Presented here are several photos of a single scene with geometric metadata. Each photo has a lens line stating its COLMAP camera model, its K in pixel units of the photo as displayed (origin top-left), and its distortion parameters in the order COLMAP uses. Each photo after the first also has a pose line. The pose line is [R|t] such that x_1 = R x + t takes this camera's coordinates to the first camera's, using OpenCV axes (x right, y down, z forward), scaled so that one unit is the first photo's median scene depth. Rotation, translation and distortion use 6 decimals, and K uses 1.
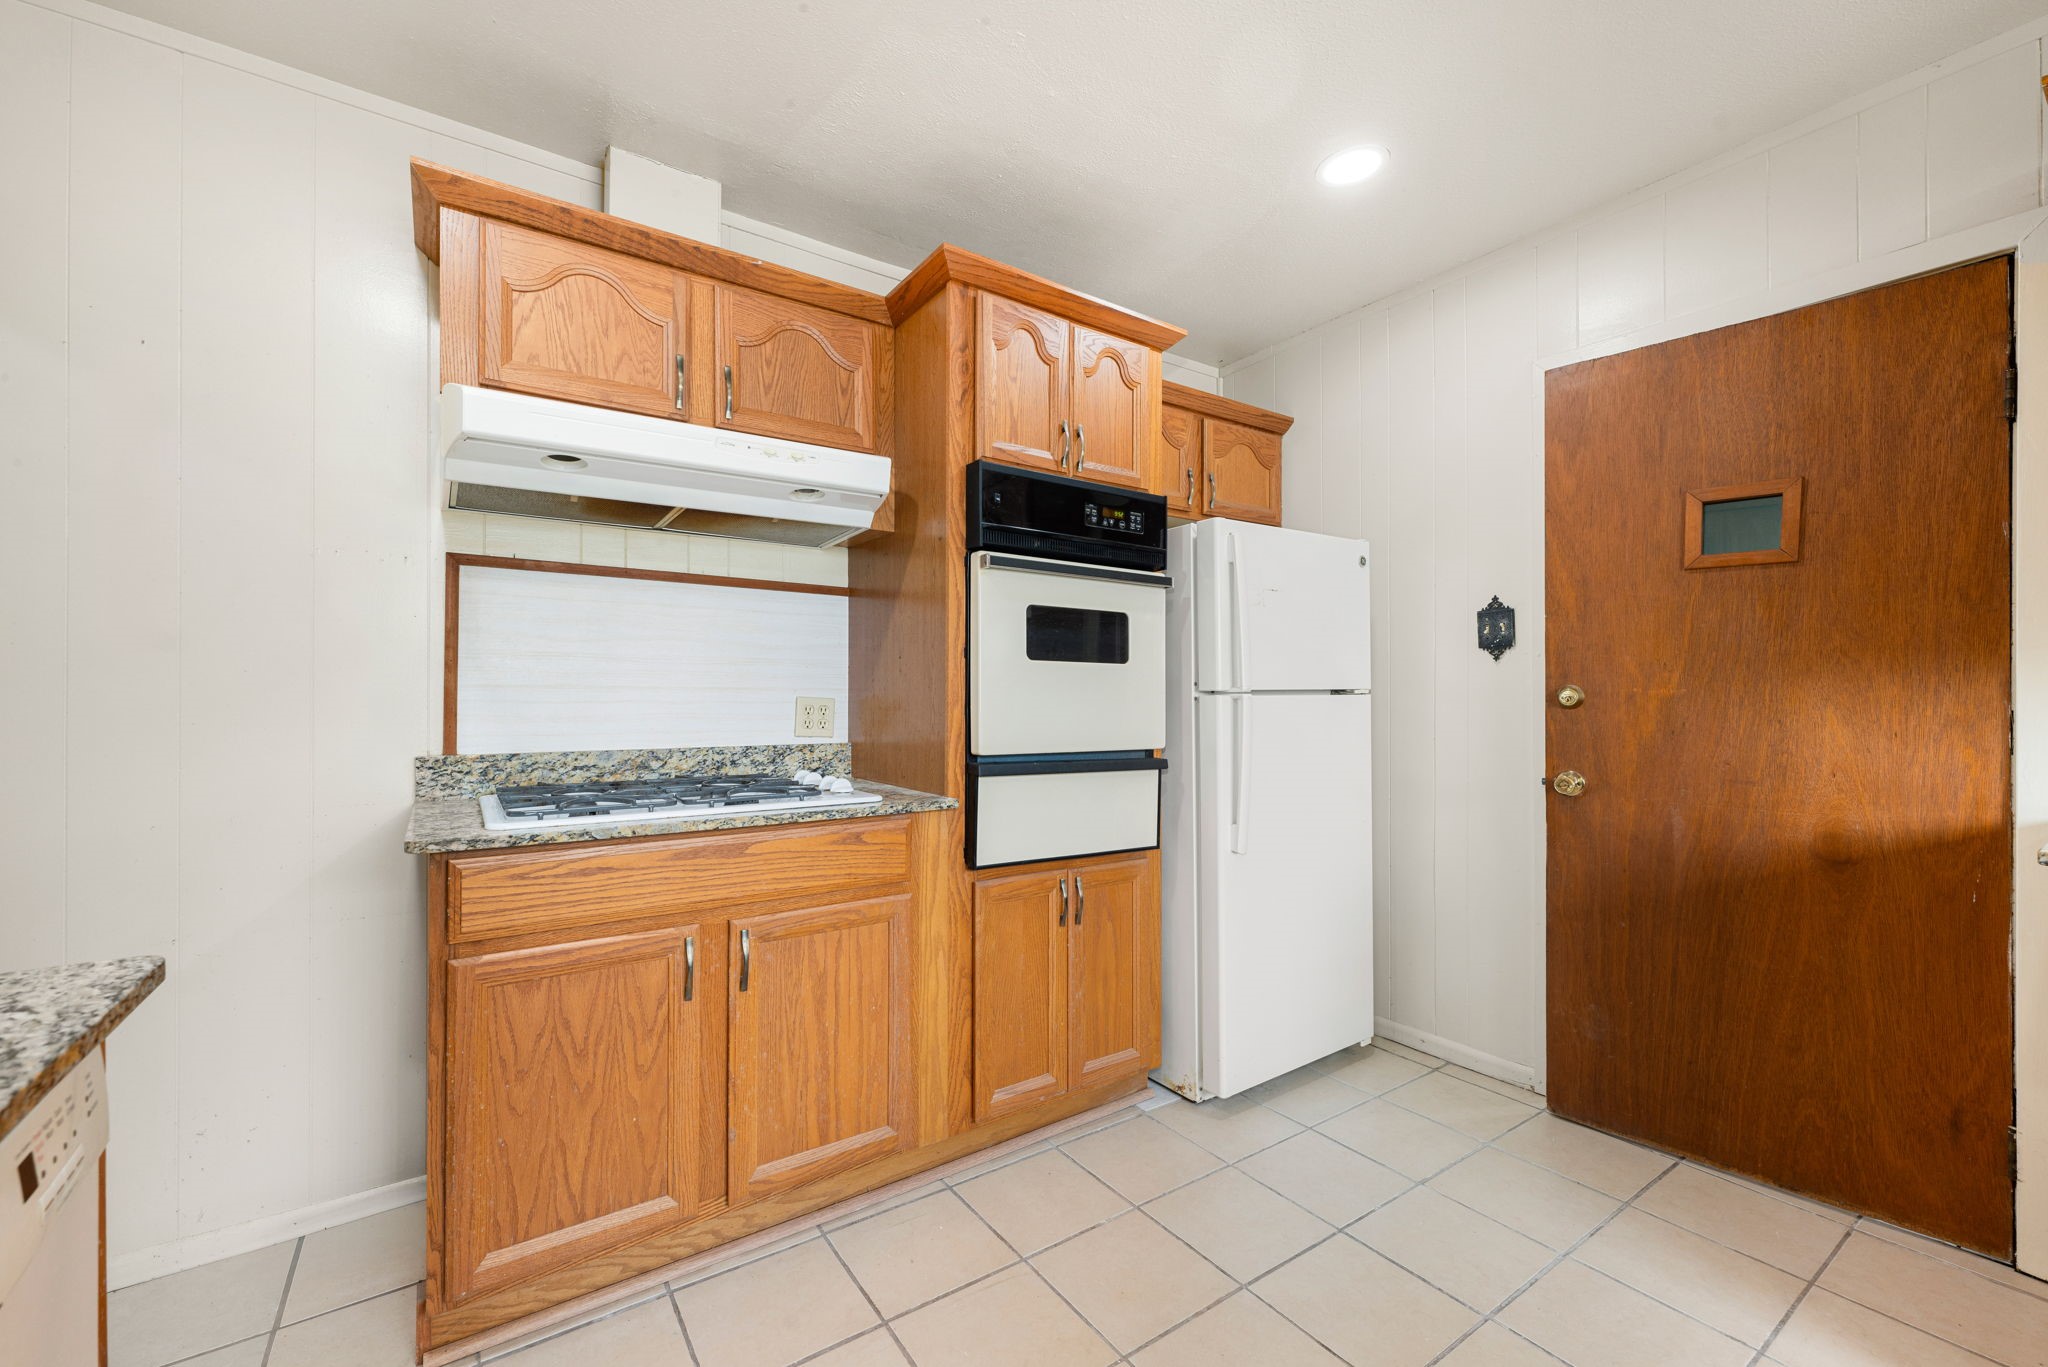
lens RADIAL K [[828.7, 0, 1023.2], [0, 828.7, 691.7], [0, 0, 1]] dist [0.001265, 0.000136]
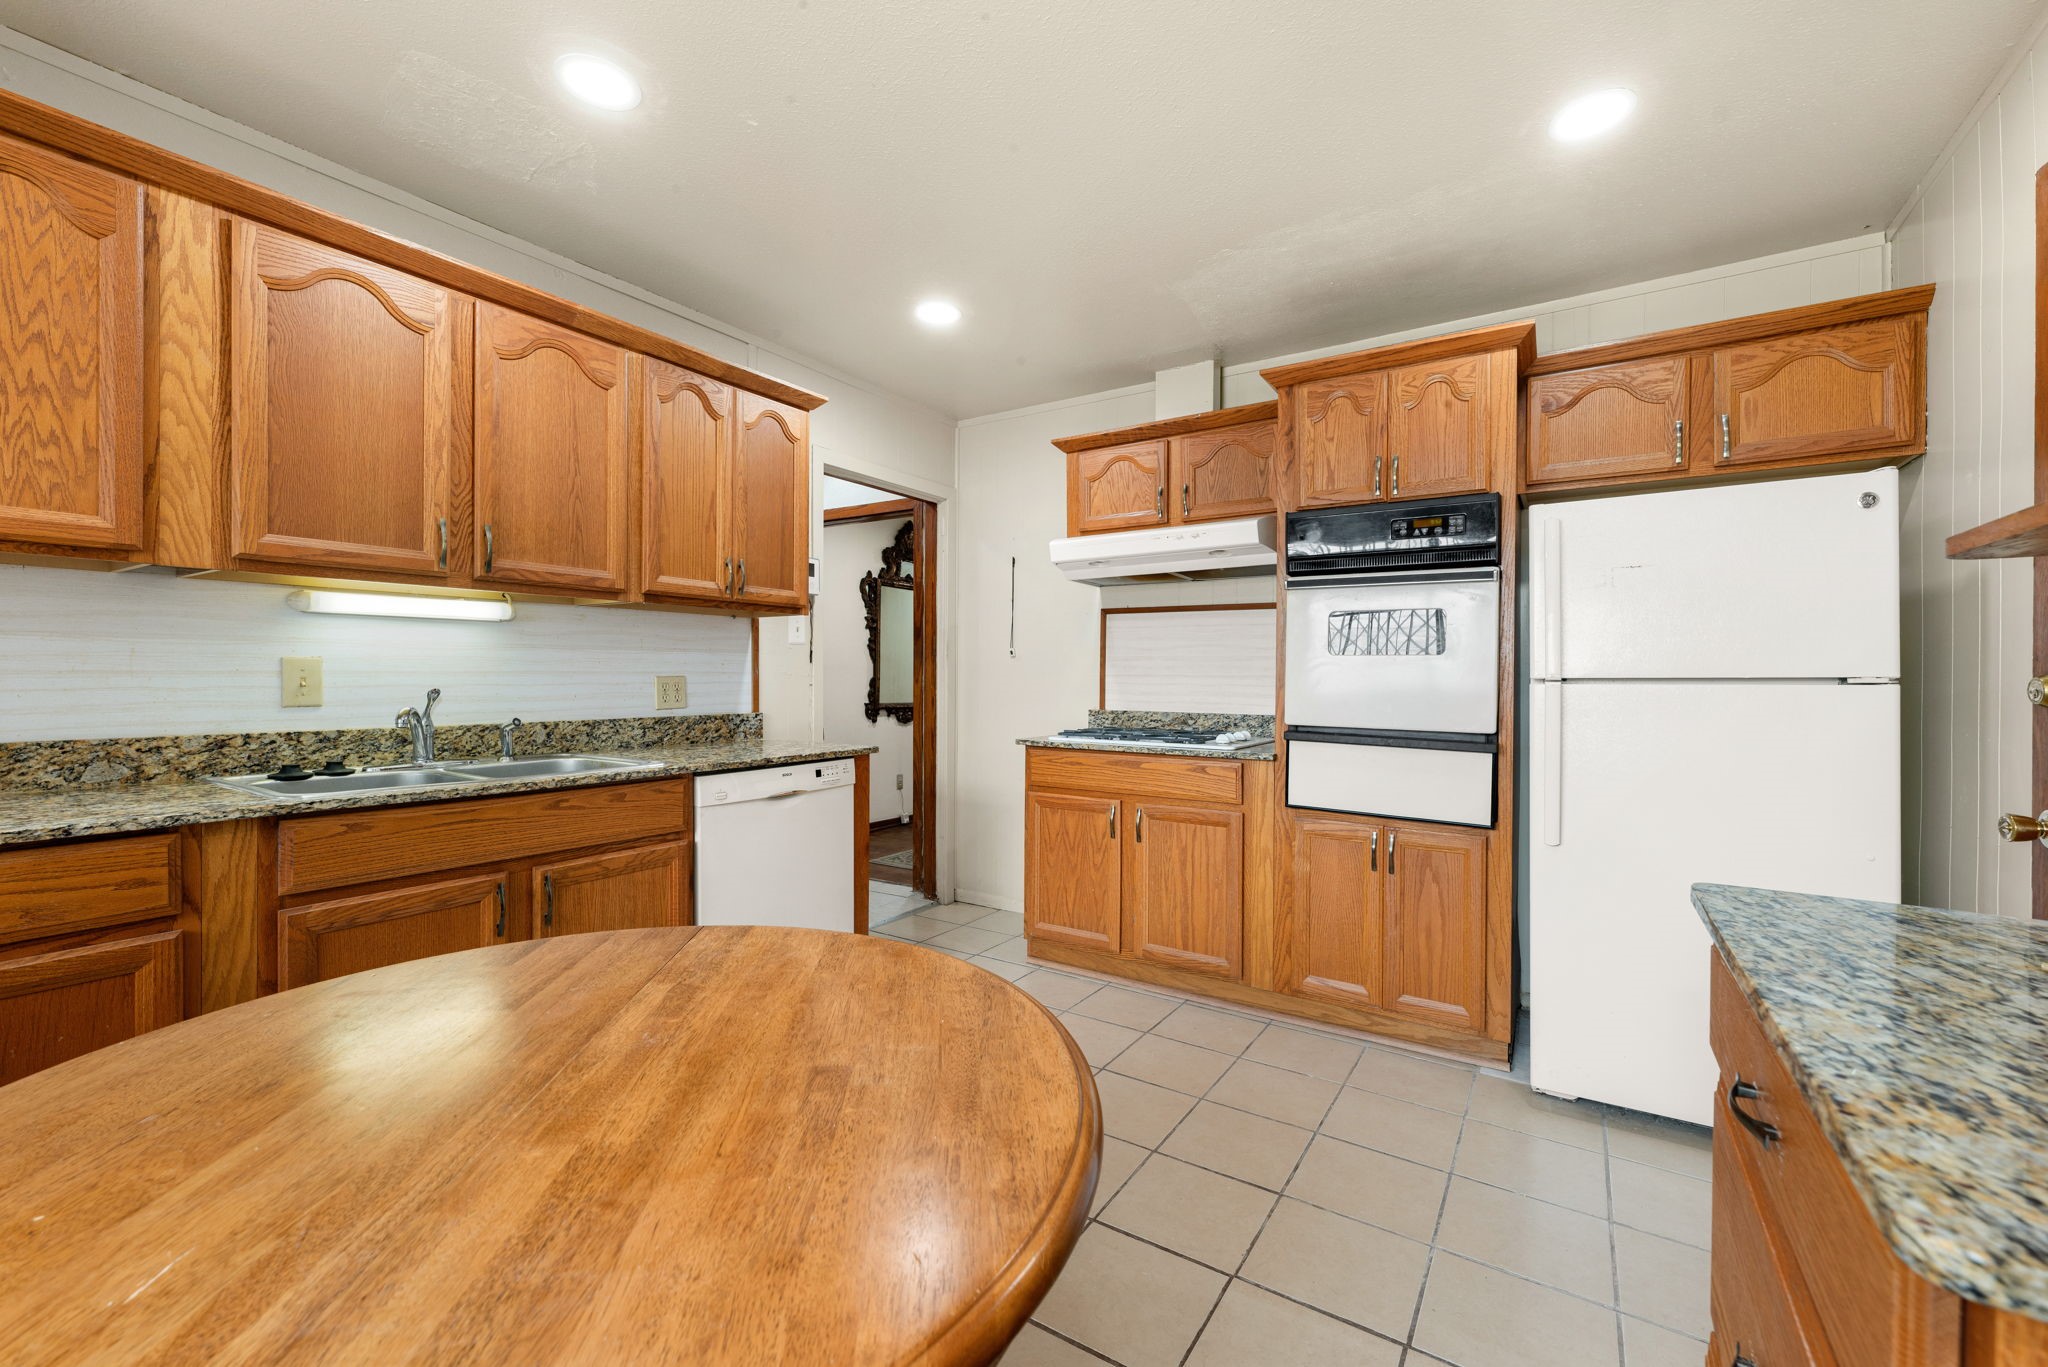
lens RADIAL K [[828.7, 0, 1023.2], [0, 828.7, 691.7], [0, 0, 1]] dist [0.001265, 0.000136]
pose [[0.378678, 0.015954, -0.925391, 1.085914], [-0.003671, 0.999869, 0.015736, 0.001320], [0.925521, -0.002562, 0.378687, 0.063082]]
